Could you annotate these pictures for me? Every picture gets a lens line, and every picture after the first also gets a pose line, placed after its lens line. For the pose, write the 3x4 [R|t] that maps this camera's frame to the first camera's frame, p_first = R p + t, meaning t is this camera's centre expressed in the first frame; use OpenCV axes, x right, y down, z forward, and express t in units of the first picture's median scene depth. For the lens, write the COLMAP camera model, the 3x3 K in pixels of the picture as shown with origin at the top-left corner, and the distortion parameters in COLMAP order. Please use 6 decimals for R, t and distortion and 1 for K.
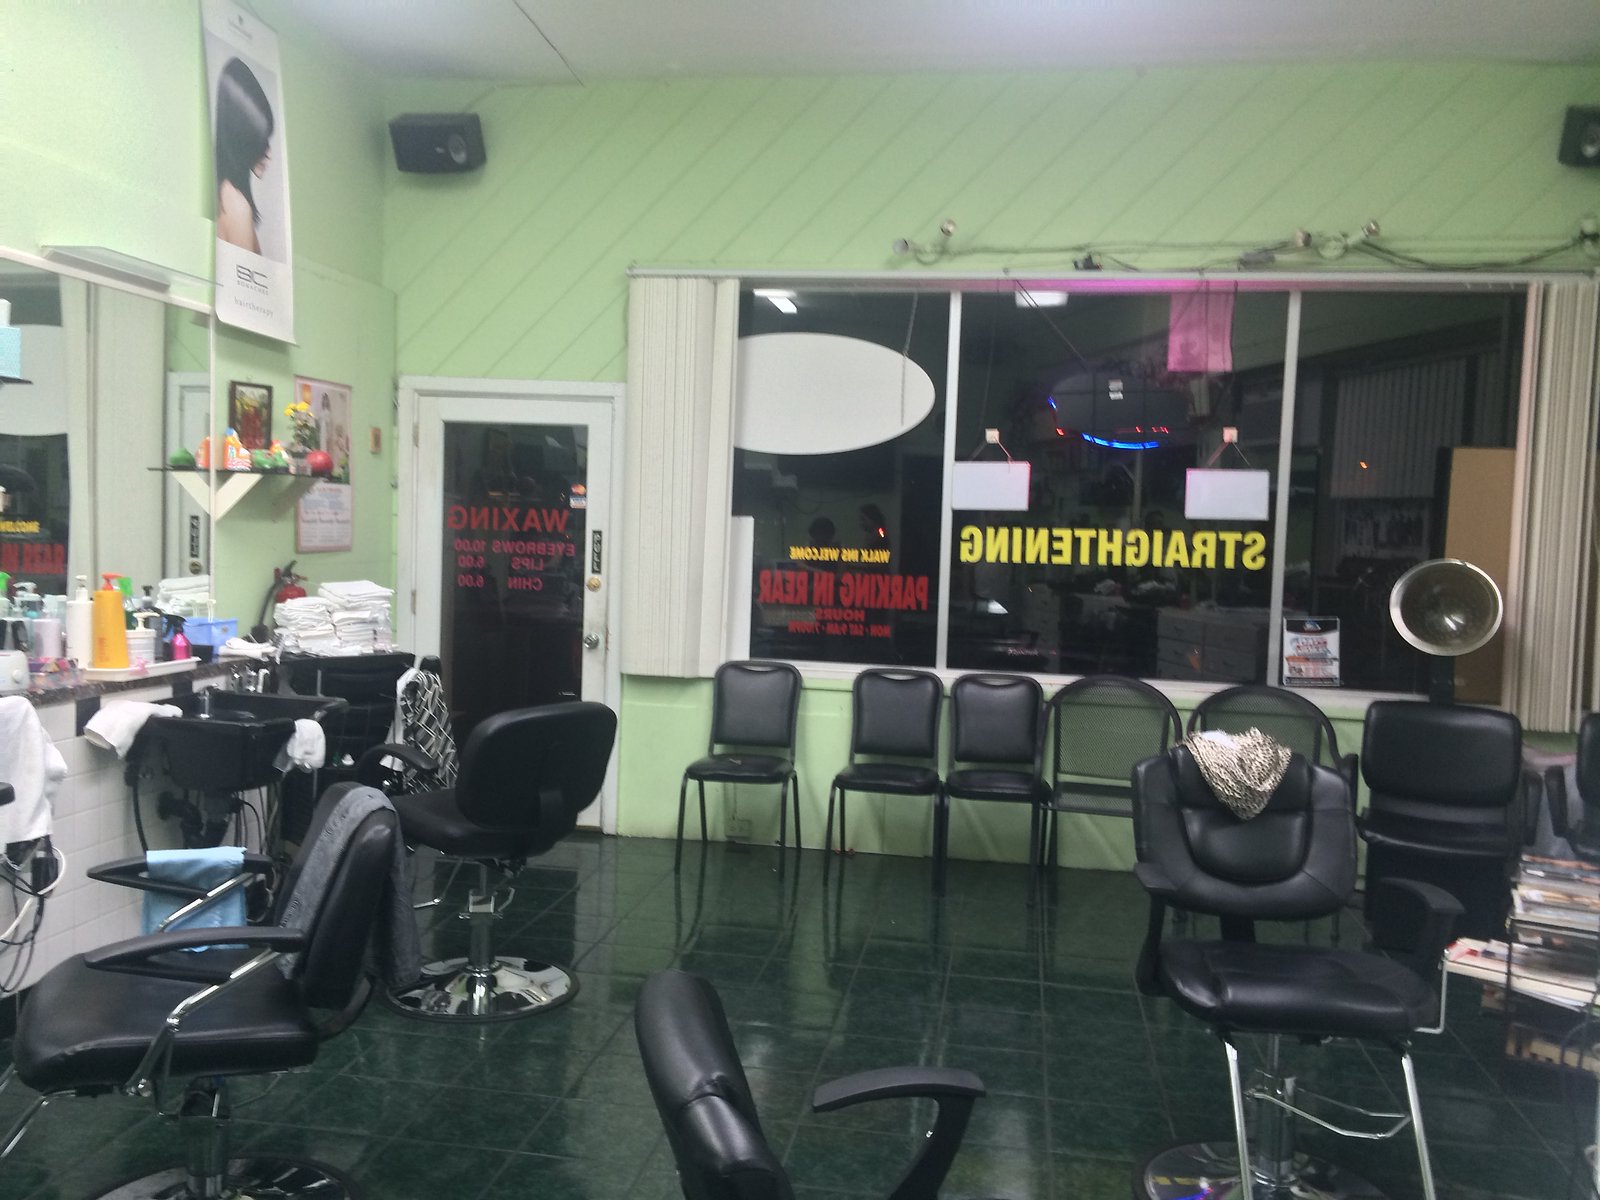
lens RADIAL K [[1370.2, 0, 800.0], [0, 1370.2, 600.0], [0, 0, 1]] dist [0.096787, -0.006468]
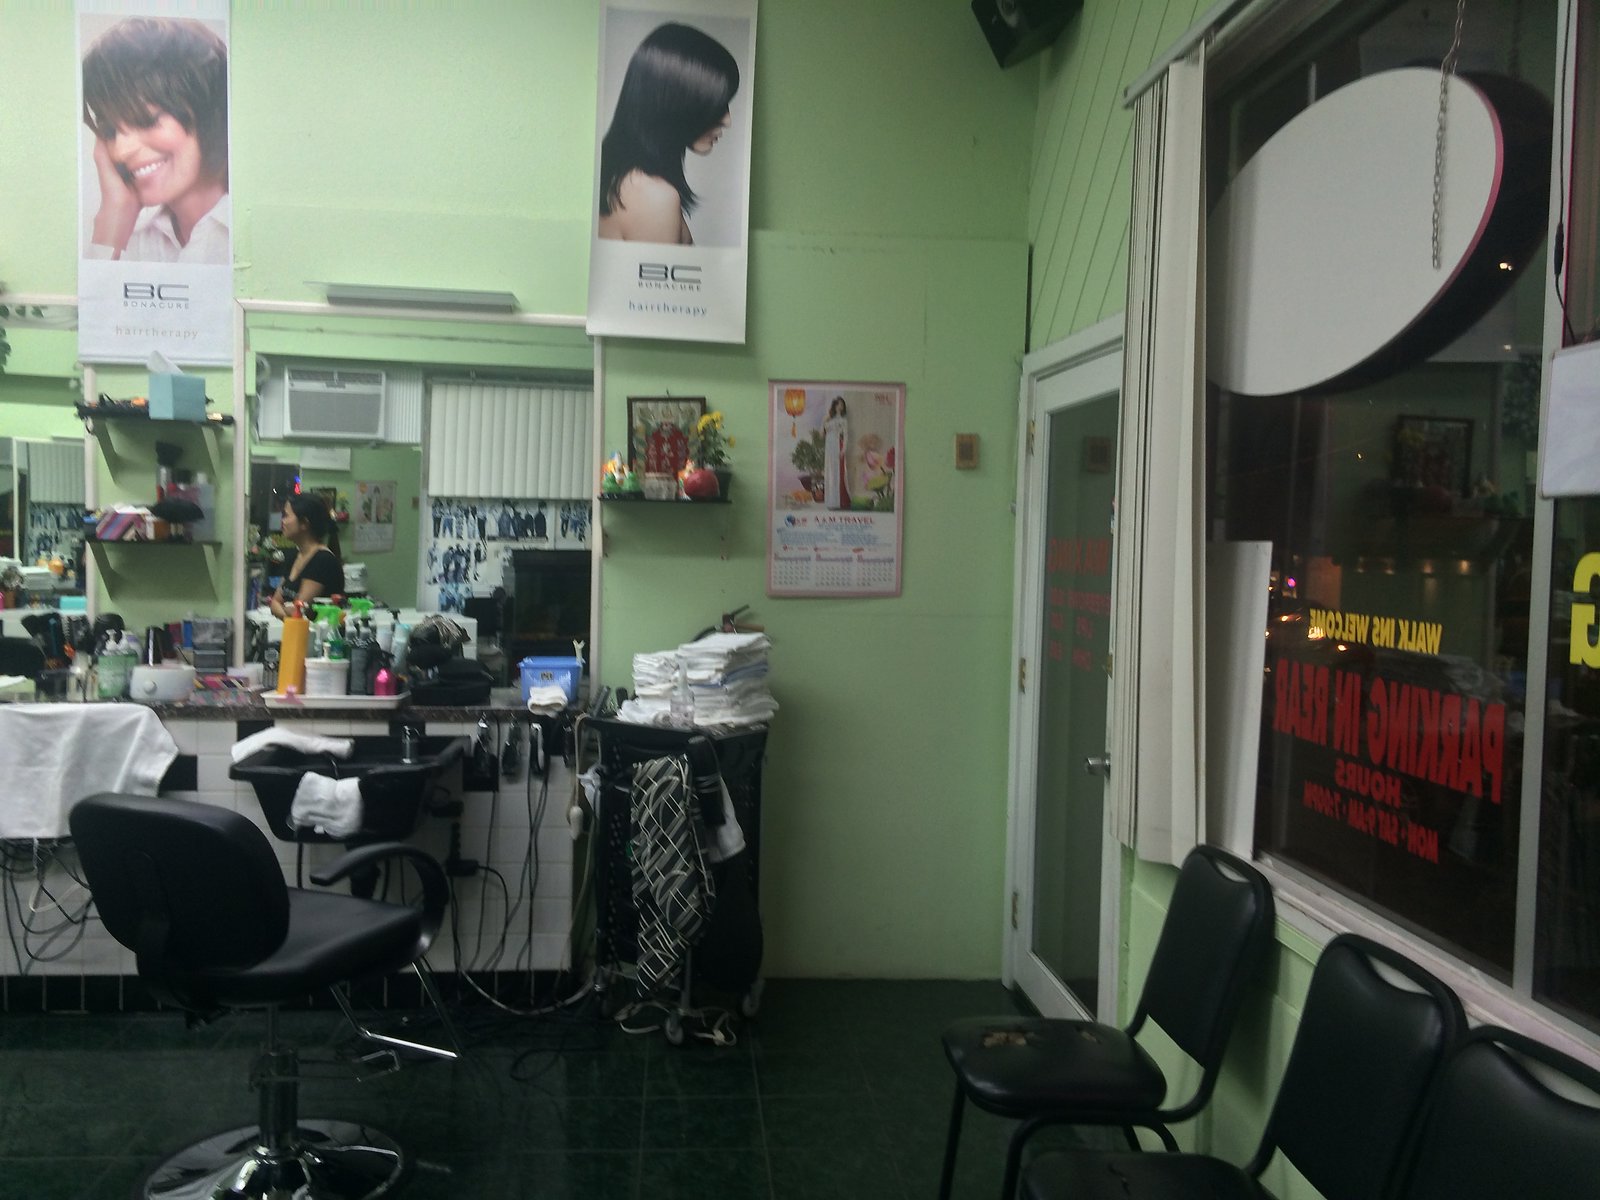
lens RADIAL K [[1370.2, 0, 800.0], [0, 1370.2, 600.0], [0, 0, 1]] dist [0.096787, -0.006468]
pose [[0.239430, 0.016054, -0.970781, 0.381877], [-0.071425, 0.997445, -0.001121, -0.029776], [0.968283, 0.069606, 0.239965, 0.747144]]
